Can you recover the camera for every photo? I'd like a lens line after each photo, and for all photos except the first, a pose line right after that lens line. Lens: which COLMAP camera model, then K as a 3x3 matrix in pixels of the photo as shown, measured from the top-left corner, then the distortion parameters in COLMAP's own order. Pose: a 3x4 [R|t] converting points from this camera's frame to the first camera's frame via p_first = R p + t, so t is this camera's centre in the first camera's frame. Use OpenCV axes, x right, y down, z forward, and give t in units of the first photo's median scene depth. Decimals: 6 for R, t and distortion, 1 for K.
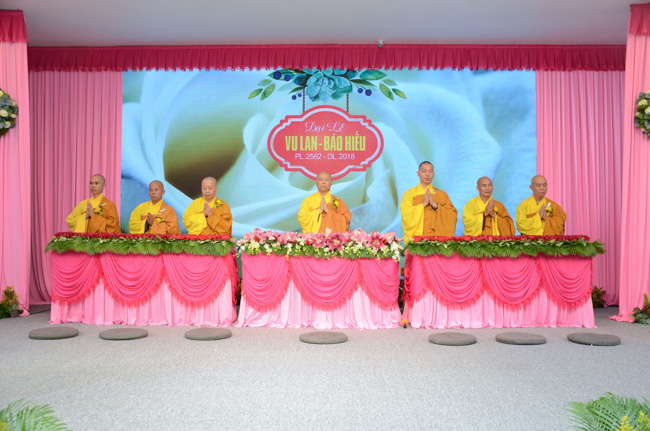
lens RADIAL K [[615.7, 0, 323.6], [0, 615.7, 216.3], [0, 0, 1]] dist [0.016180, 0.000000]
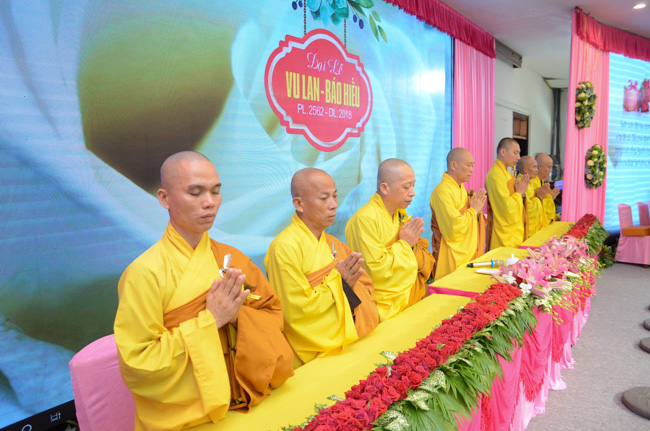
lens RADIAL K [[513.6, 0, 324.5], [0, 513.6, 215.1], [0, 0, 1]] dist [-0.106911, 0.005766]
pose [[0.532469, -0.106173, 0.839764, -0.452438], [-0.020914, 0.990149, 0.138447, -0.064794], [-0.846191, -0.091282, 0.525003, 0.714113]]
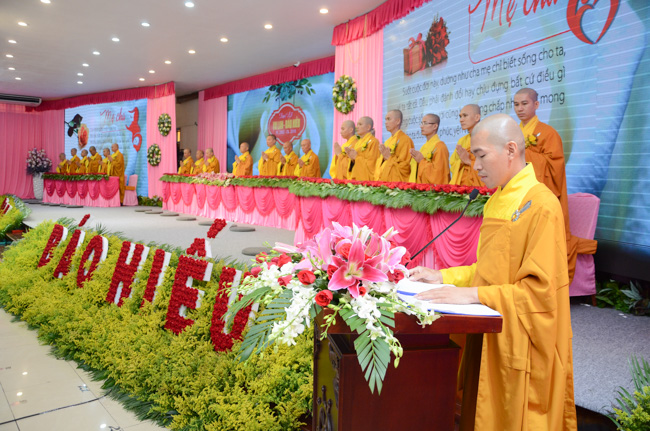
lens RADIAL K [[513.6, 0, 324.9], [0, 513.6, 214.1], [0, 0, 1]] dist [-0.106911, 0.005766]
pose [[0.687646, 0.057605, -0.723757, 1.153052], [0.014764, 0.995532, 0.093264, 0.002217], [0.725896, -0.074818, 0.683723, 0.059751]]
